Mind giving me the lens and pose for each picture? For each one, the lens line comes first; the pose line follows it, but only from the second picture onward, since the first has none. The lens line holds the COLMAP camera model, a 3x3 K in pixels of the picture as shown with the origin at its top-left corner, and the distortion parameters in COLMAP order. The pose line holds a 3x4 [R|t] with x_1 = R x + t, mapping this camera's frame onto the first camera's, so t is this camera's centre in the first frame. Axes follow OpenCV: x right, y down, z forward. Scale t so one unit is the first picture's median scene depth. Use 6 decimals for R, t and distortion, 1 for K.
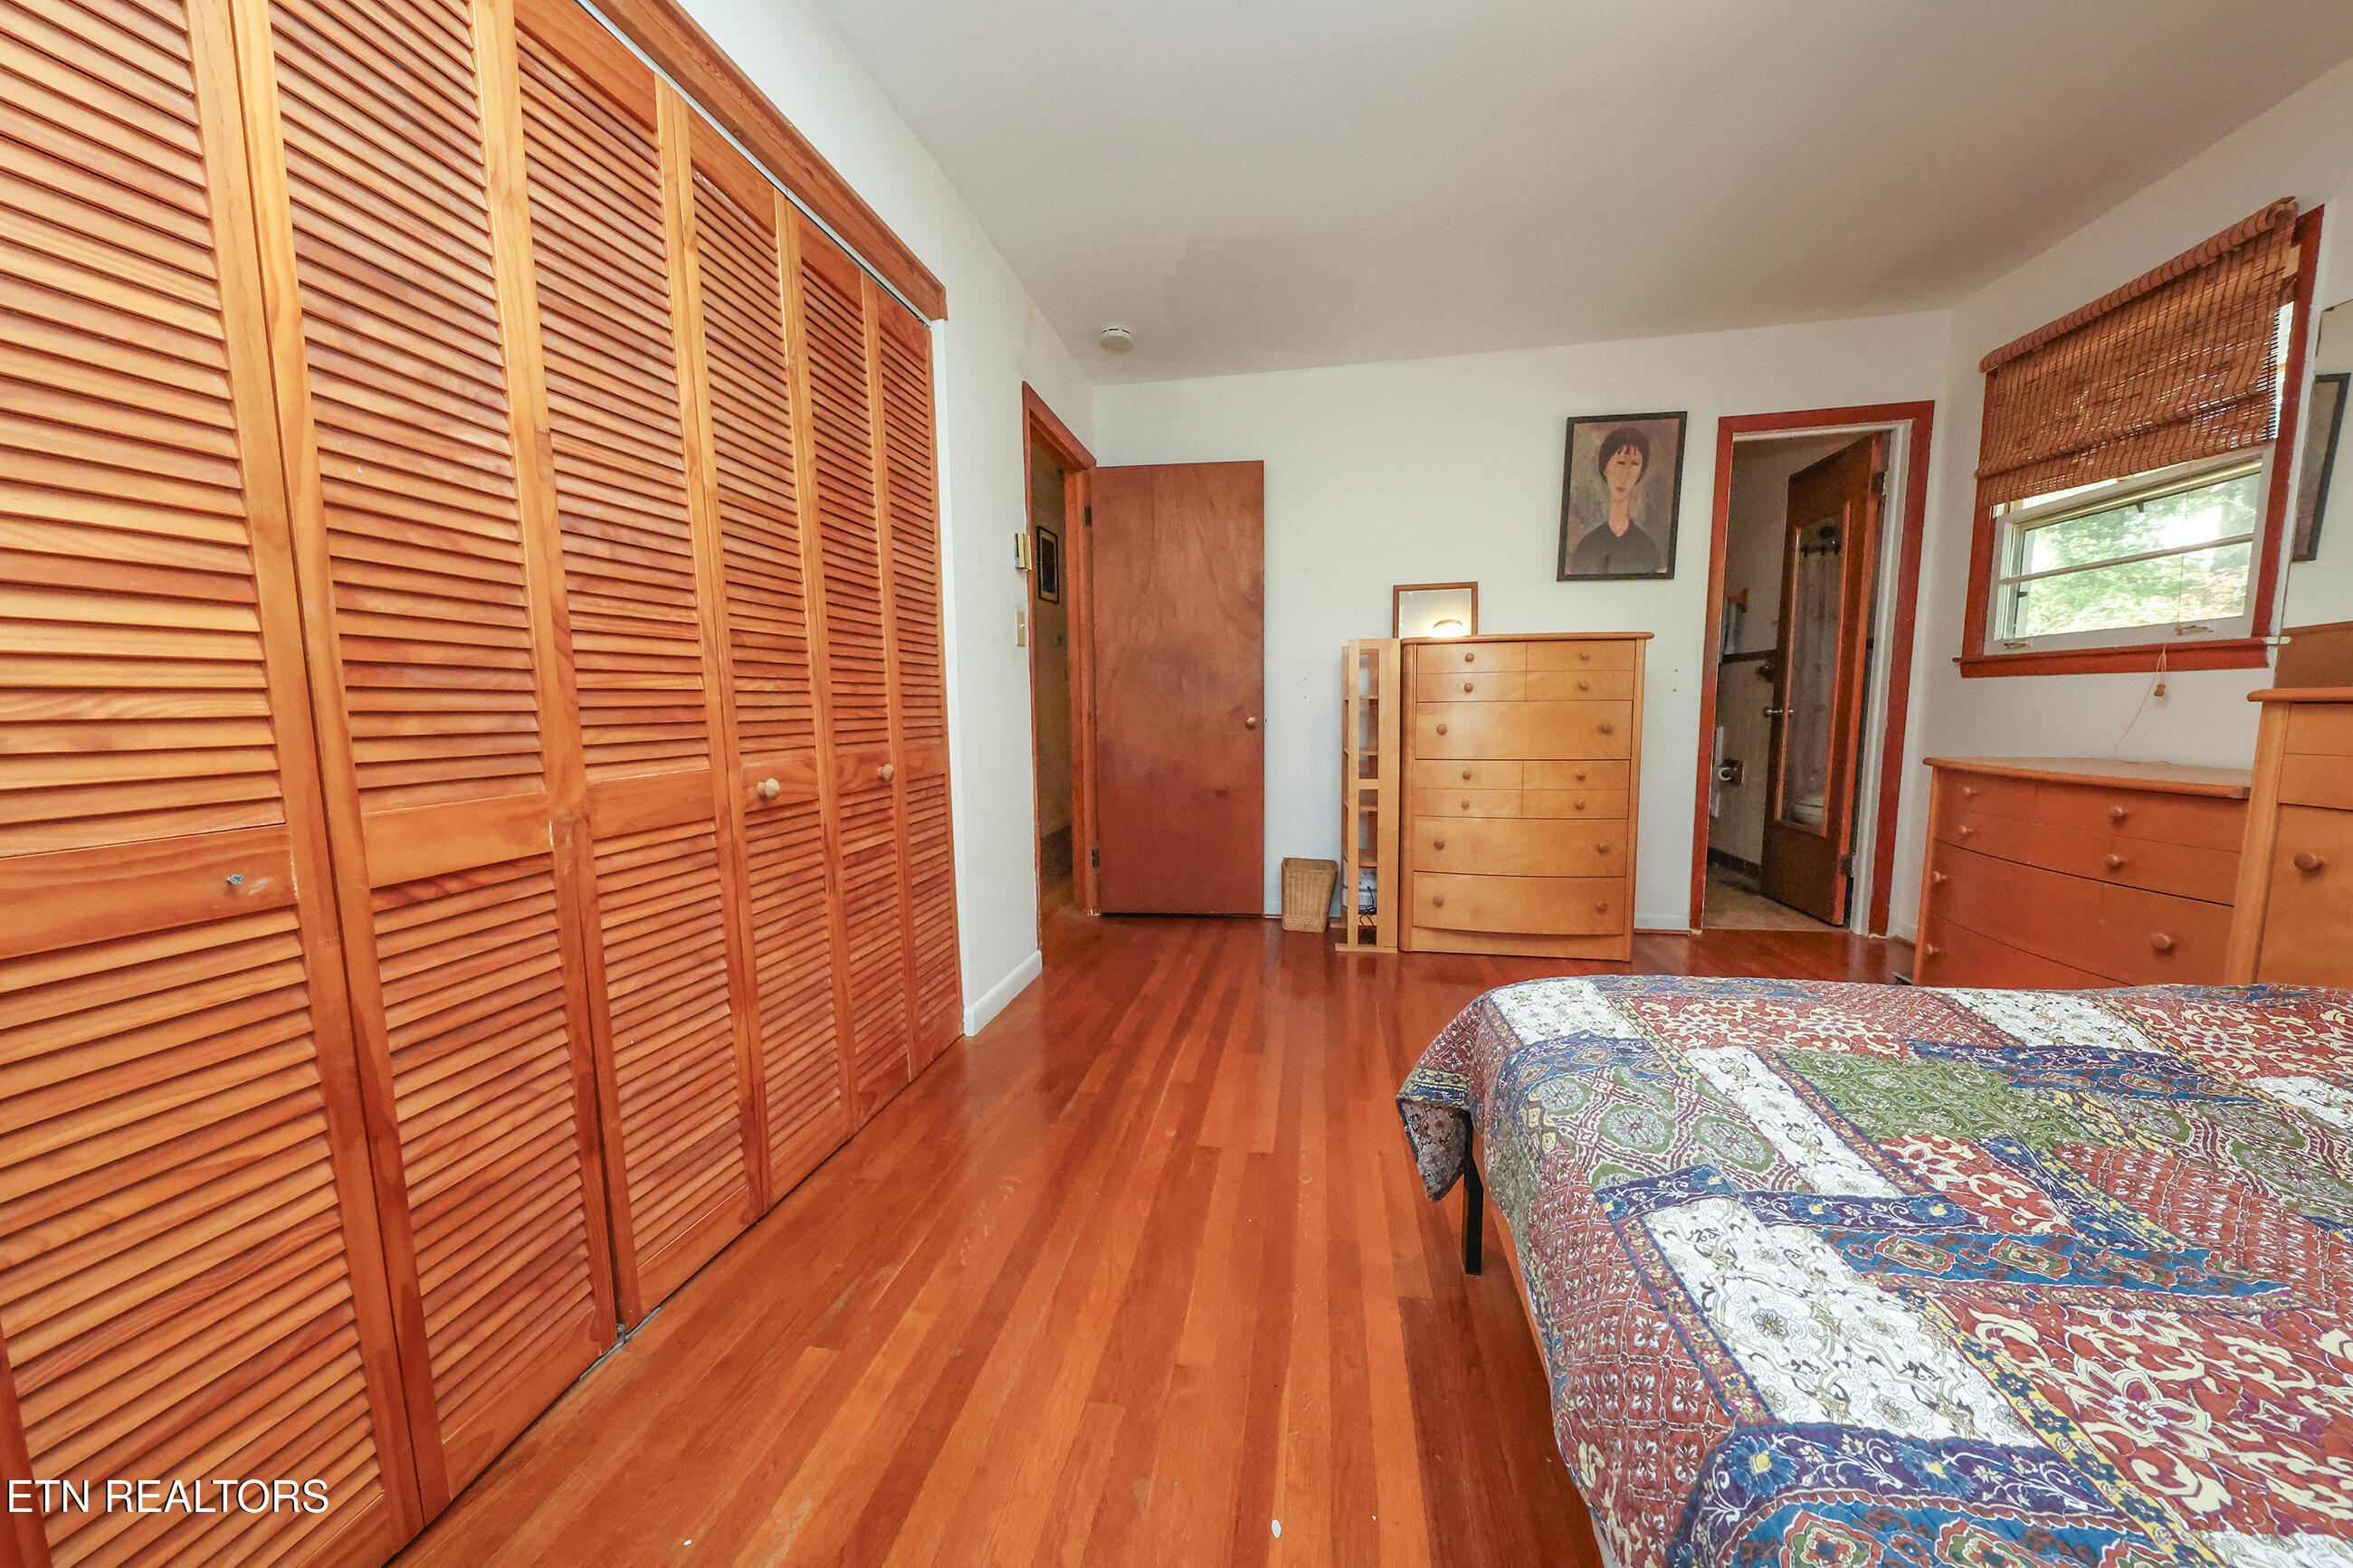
lens RADIAL K [[796.8, 0, 1176.5], [0, 796.8, 789.6], [0, 0, 1]] dist [0.013443, 0.000137]
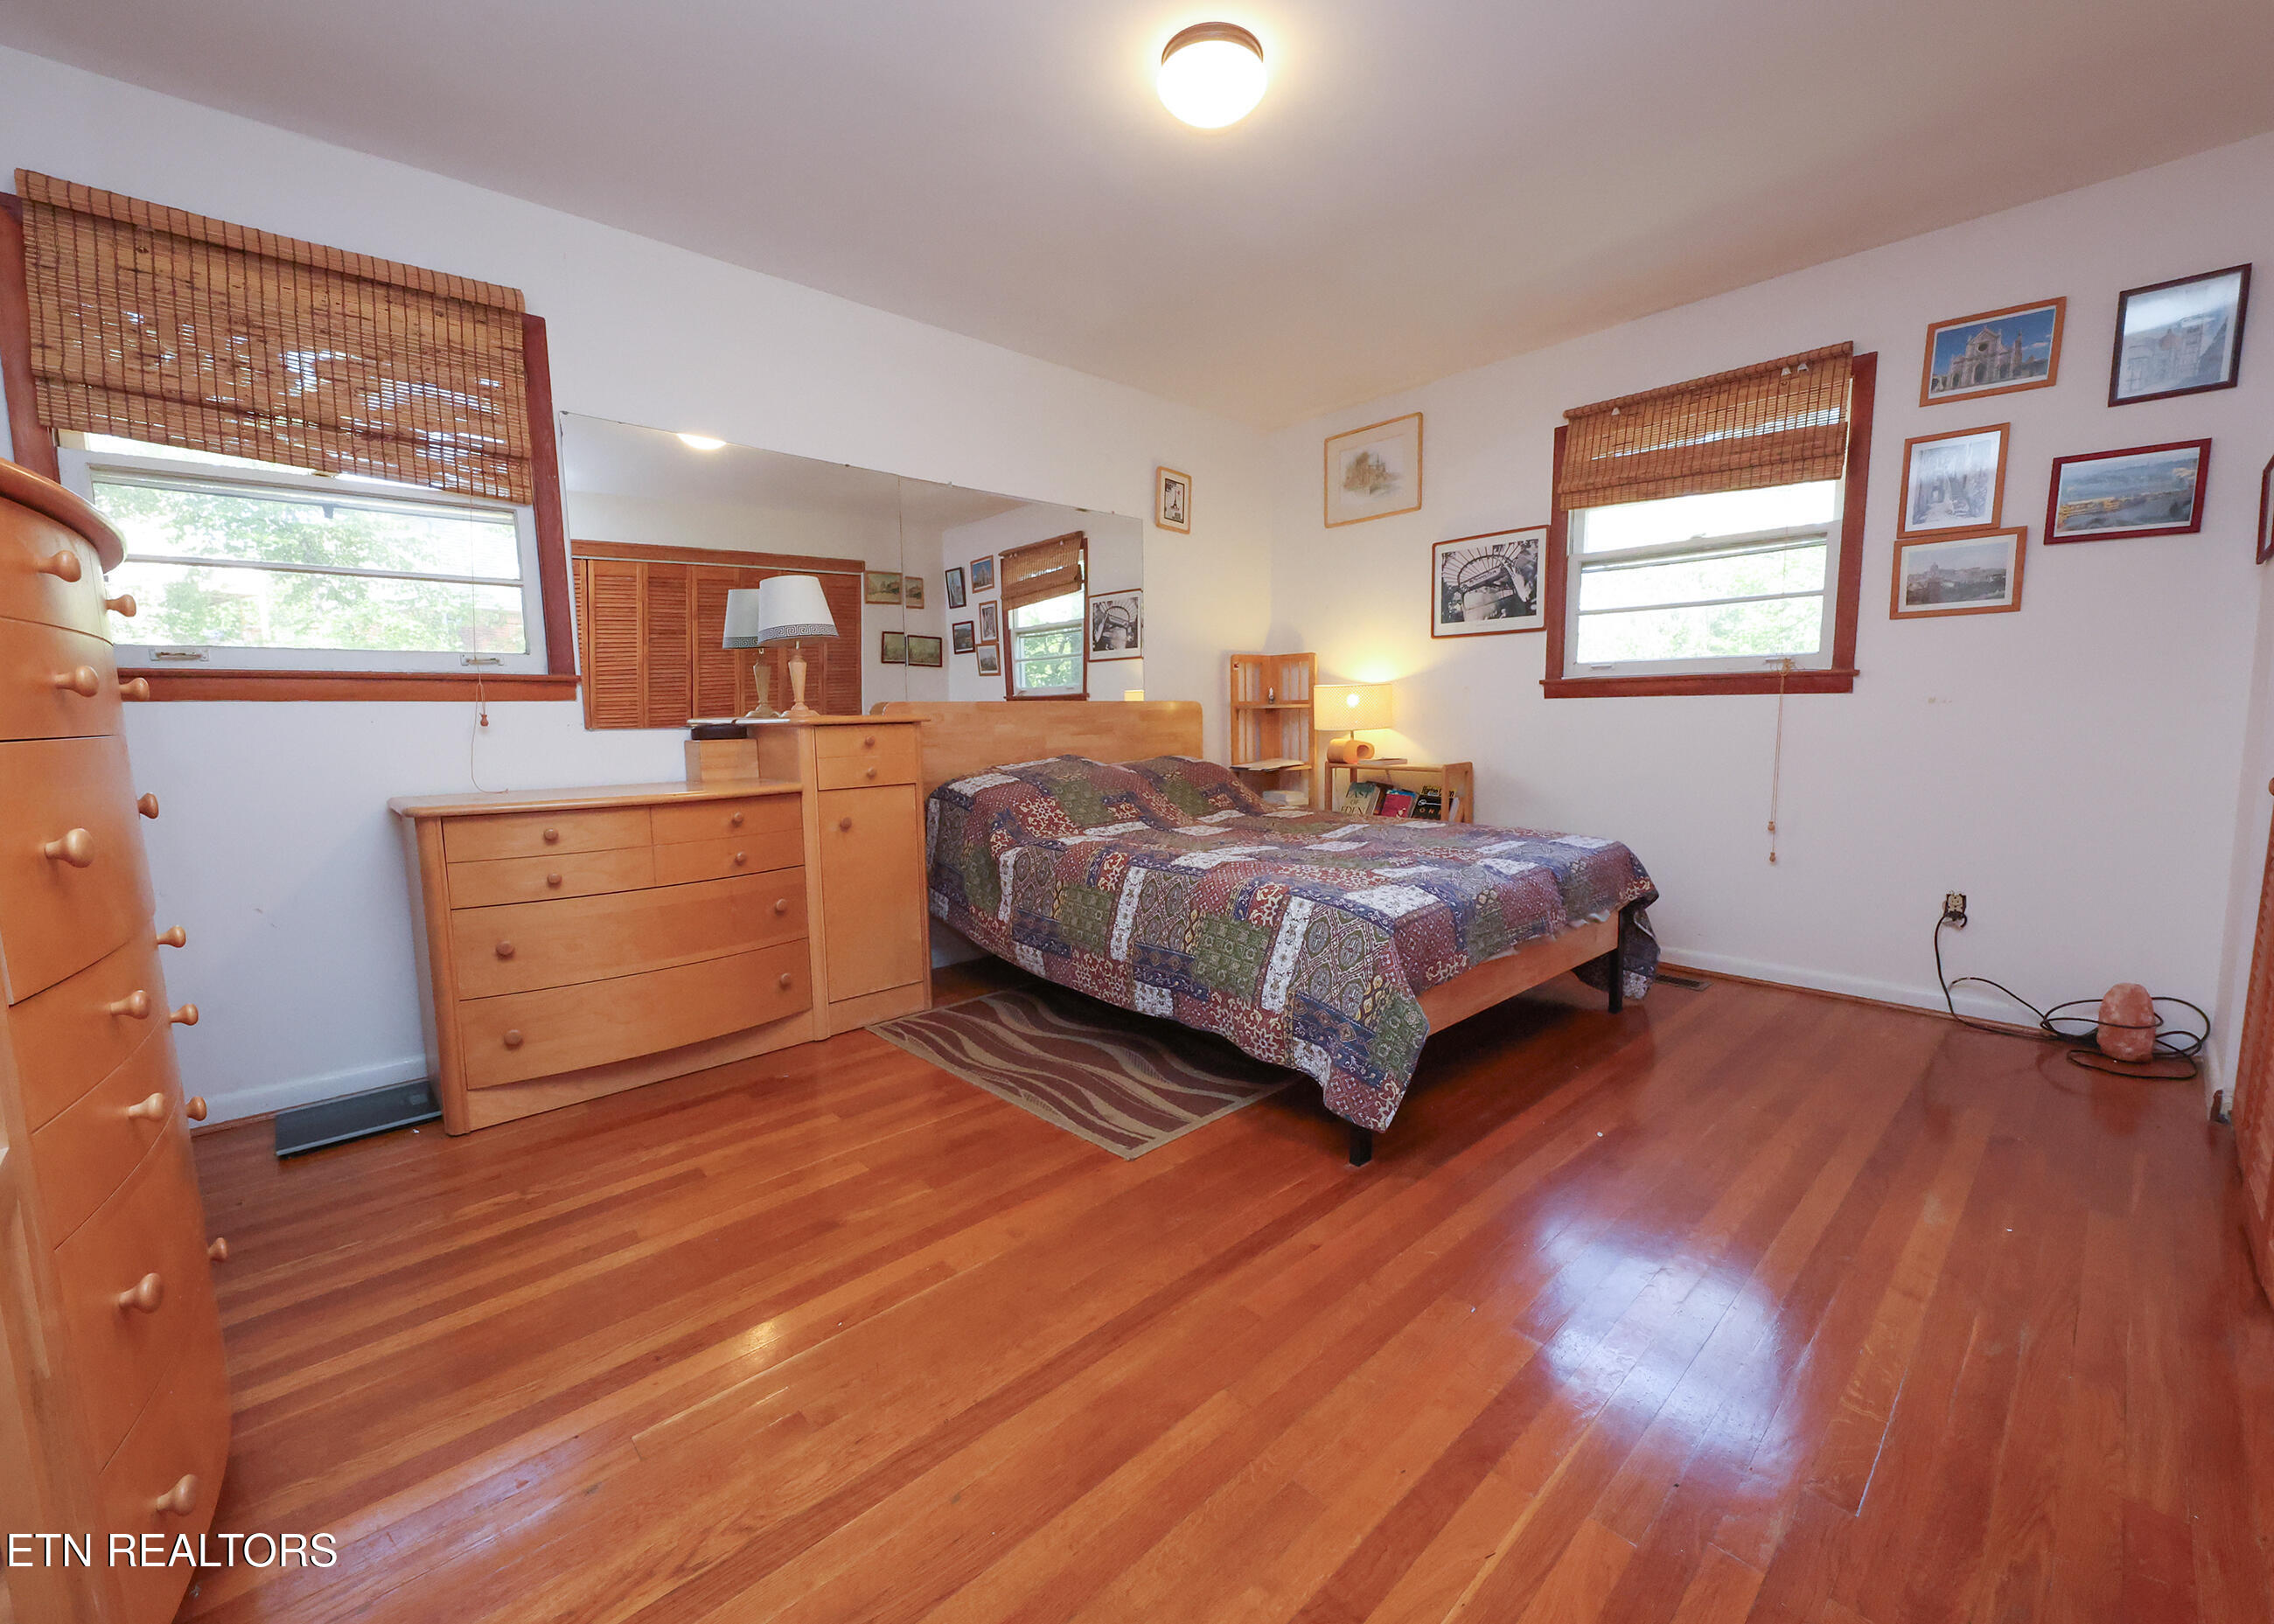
lens RADIAL K [[866.3, 0, 1139.2], [0, 866.3, 803.7], [0, 0, 1]] dist [-0.002362, -0.000846]
pose [[-0.779973, -0.053593, 0.623514, -0.106524], [0.083090, 0.978637, 0.188056, -0.162888], [-0.620273, 0.198487, -0.758857, 1.406679]]
